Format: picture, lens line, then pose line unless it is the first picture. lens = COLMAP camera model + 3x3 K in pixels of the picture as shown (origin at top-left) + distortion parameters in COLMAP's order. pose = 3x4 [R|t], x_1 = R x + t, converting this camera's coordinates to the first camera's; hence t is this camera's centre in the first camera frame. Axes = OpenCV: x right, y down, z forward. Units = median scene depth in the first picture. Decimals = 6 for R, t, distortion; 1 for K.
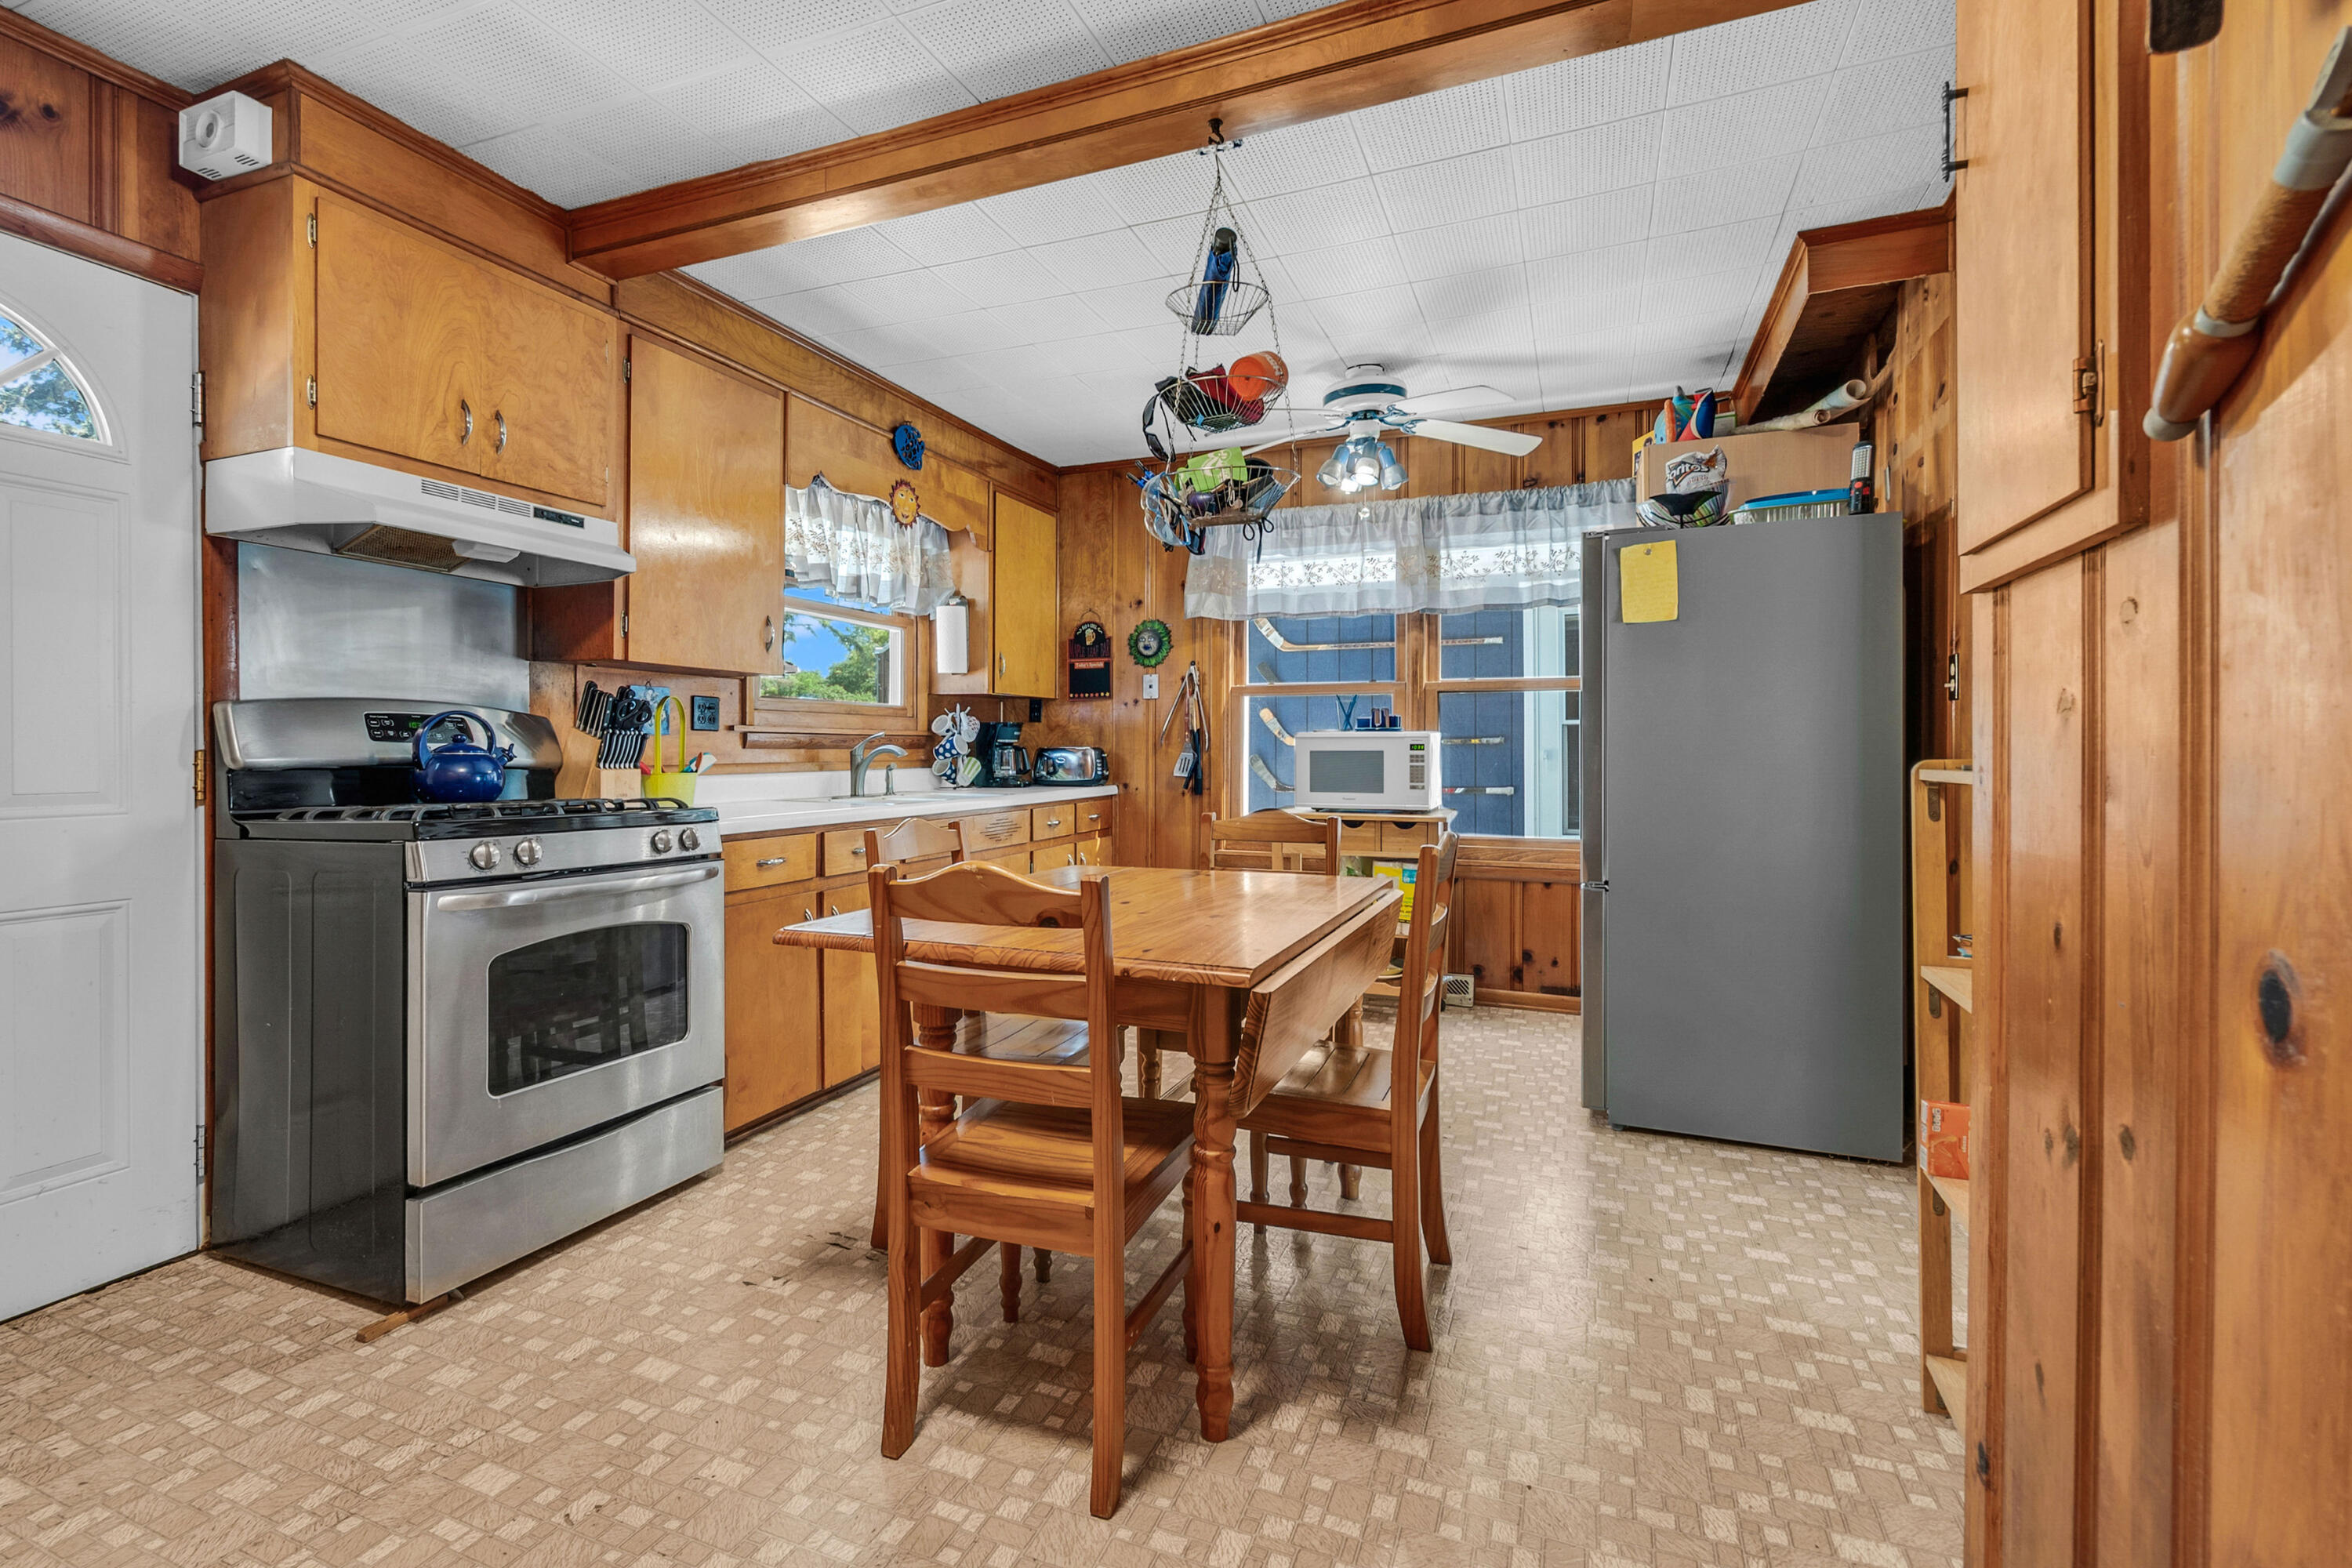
lens RADIAL K [[1045.2, 0, 1135.7], [0, 1045.2, 764.1], [0, 0, 1]] dist [-0.000621, -0.000409]
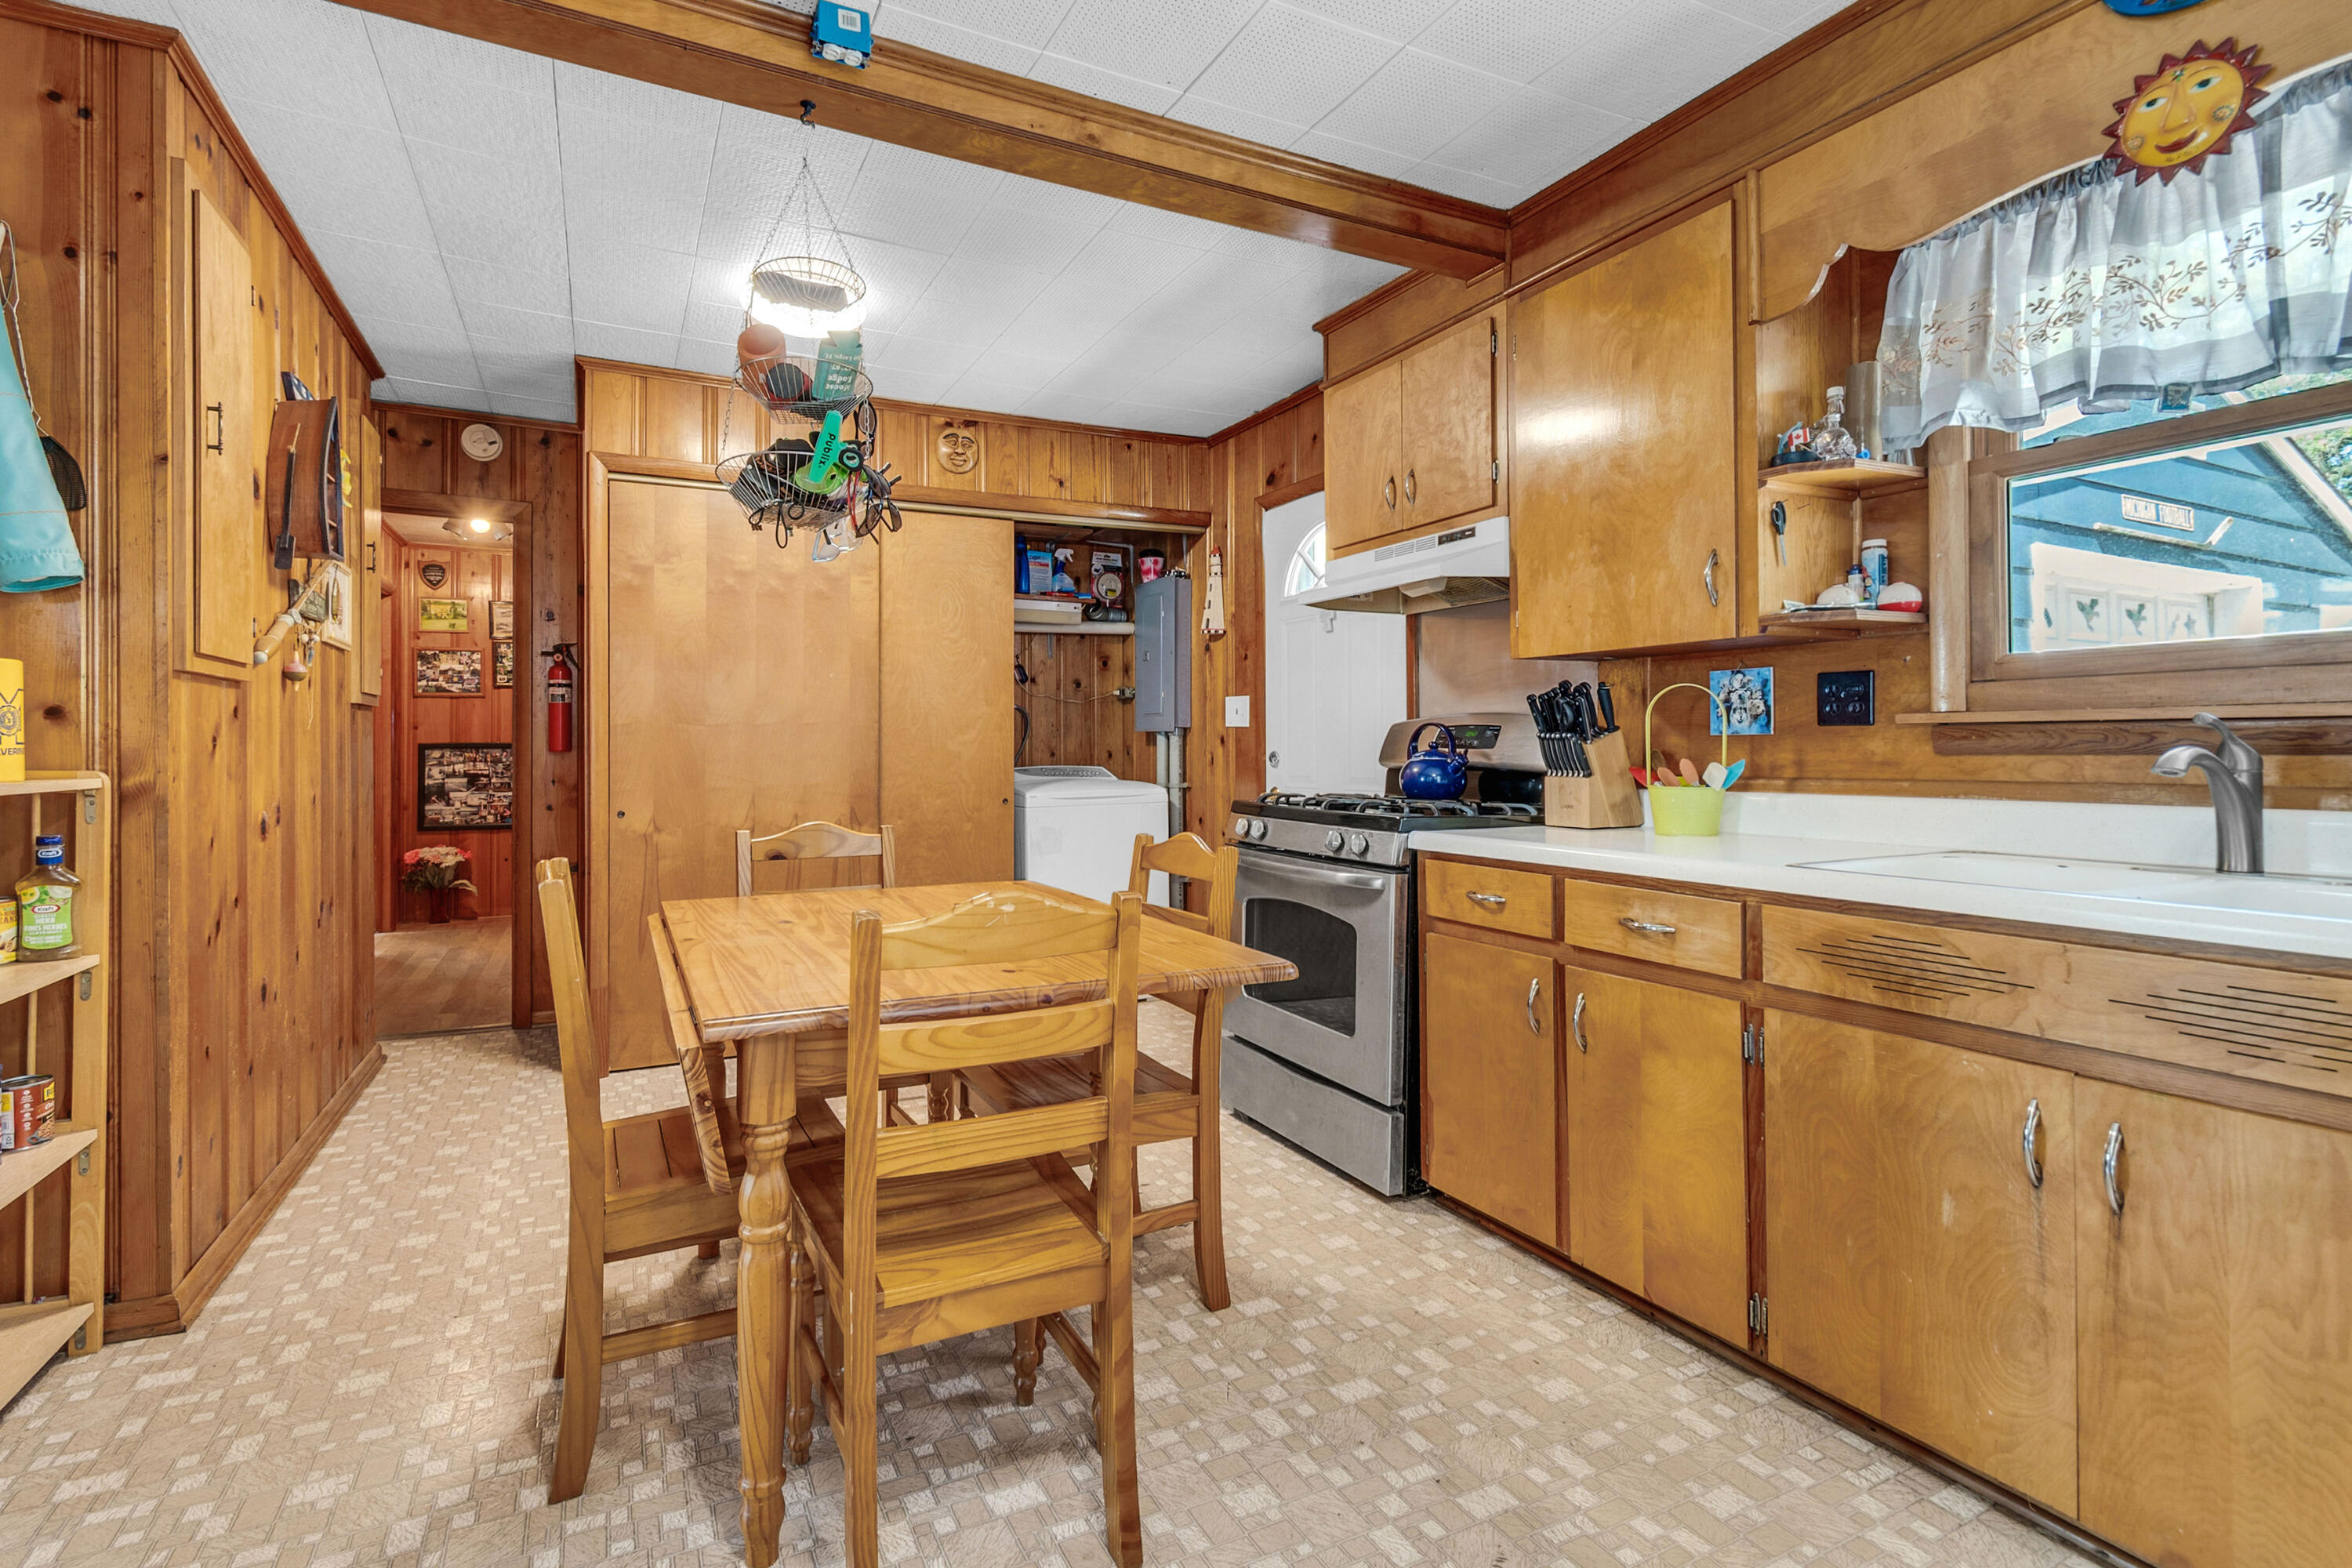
lens RADIAL K [[1062.1, 0, 1138.4], [0, 1062.1, 732.4], [0, 0, 1]] dist [0.001464, 0.000437]
pose [[-0.646605, -0.000899, -0.762824, 0.415402], [-0.000102, 0.999999, -0.001093, -0.030071], [0.762825, -0.000629, -0.646605, 1.250500]]
